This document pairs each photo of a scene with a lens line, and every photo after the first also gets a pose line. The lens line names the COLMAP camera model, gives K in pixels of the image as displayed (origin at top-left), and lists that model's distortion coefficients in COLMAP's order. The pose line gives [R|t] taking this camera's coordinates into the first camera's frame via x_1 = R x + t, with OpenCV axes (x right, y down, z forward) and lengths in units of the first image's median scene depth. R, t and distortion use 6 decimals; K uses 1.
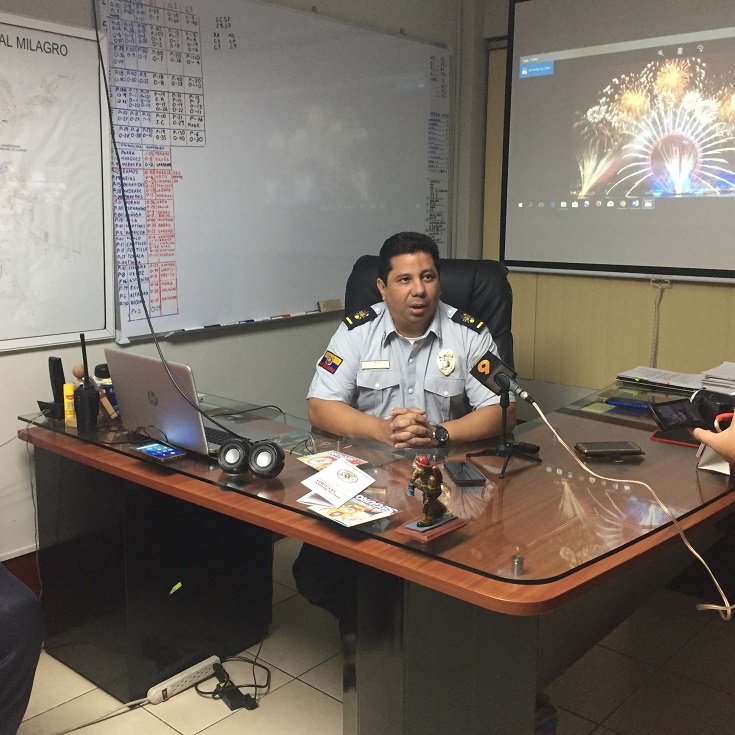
lens RADIAL K [[846.2, 0, 367.5], [0, 846.2, 367.5], [0, 0, 1]] dist [0.081967, -0.014434]
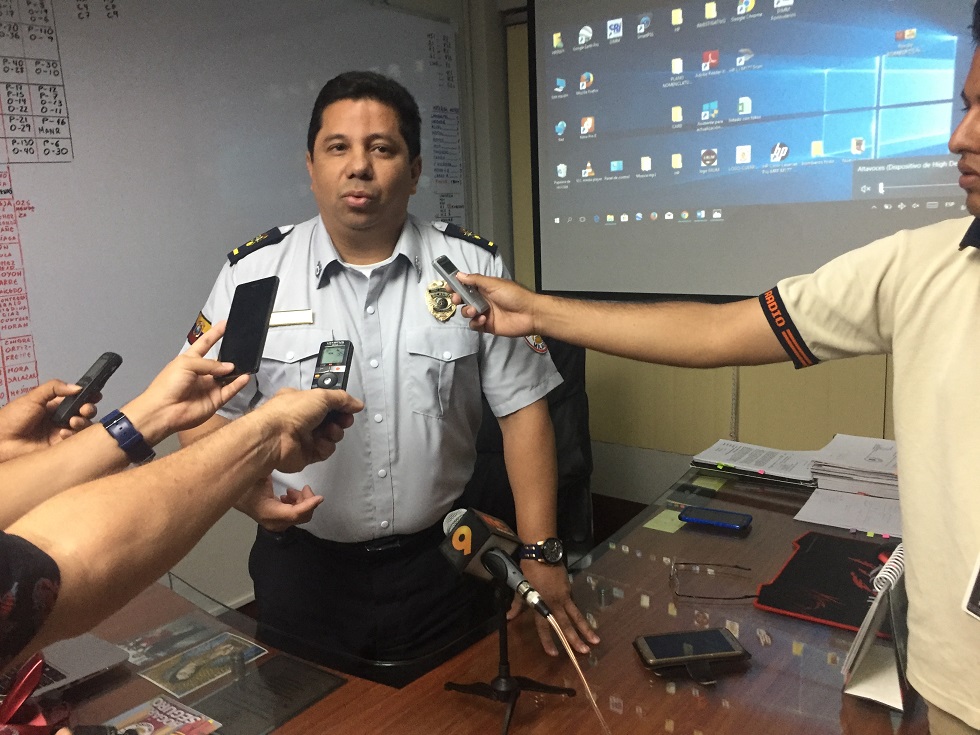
lens RADIAL K [[828.3, 0, 490.0], [0, 828.3, 367.5], [0, 0, 1]] dist [0.064777, -0.083221]
pose [[0.997023, -0.053843, 0.055190, 0.093729], [0.054018, 0.998539, -0.001687, -0.078698], [-0.055019, 0.004663, 0.998474, 0.326110]]
